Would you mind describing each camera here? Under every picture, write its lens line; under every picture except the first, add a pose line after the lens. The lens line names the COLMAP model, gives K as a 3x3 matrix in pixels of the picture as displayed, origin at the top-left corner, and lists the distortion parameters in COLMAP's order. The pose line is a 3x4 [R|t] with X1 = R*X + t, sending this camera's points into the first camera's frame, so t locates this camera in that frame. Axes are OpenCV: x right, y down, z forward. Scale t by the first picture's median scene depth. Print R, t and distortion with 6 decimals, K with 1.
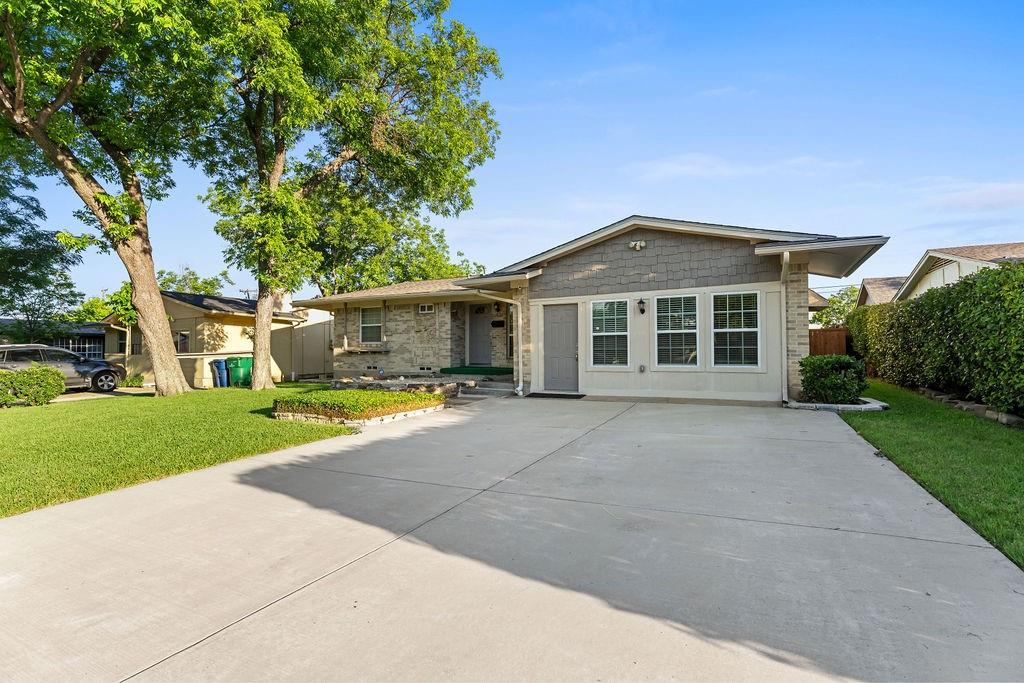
lens RADIAL K [[479.4, 0, 512.9], [0, 479.4, 343.9], [0, 0, 1]] dist [-0.001668, -0.000038]
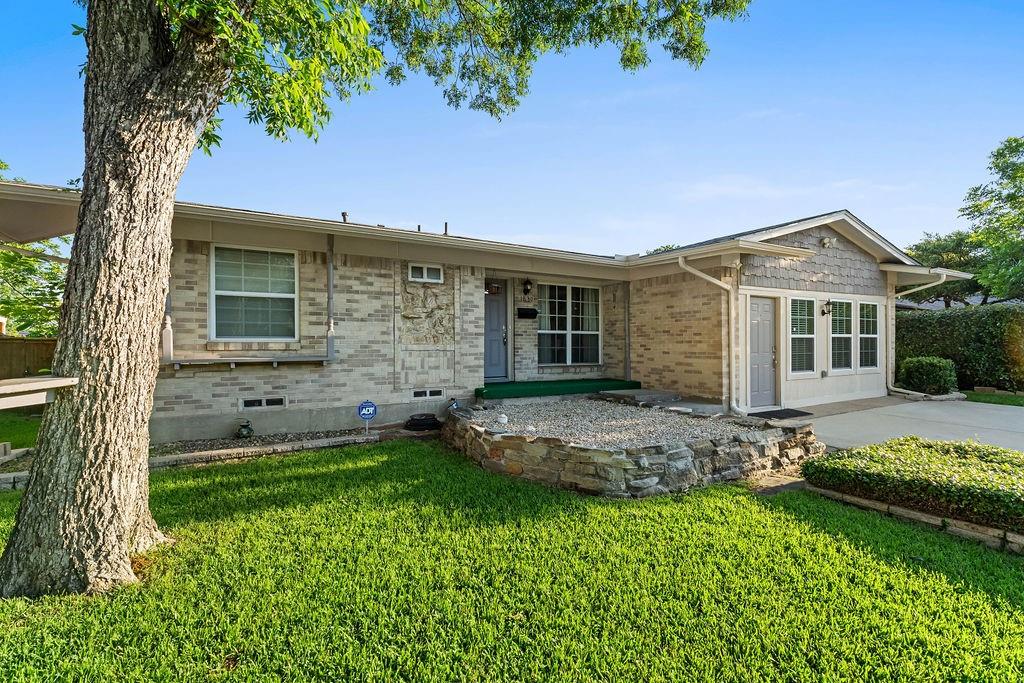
lens RADIAL K [[441.1, 0, 512.1], [0, 441.1, 343.6], [0, 0, 1]] dist [-0.001521, 0.000122]
pose [[0.556707, 0.006433, 0.830684, -0.526412], [-0.010679, 0.999943, -0.000587, -0.001002], [-0.830640, -0.008544, 0.556744, 0.685840]]
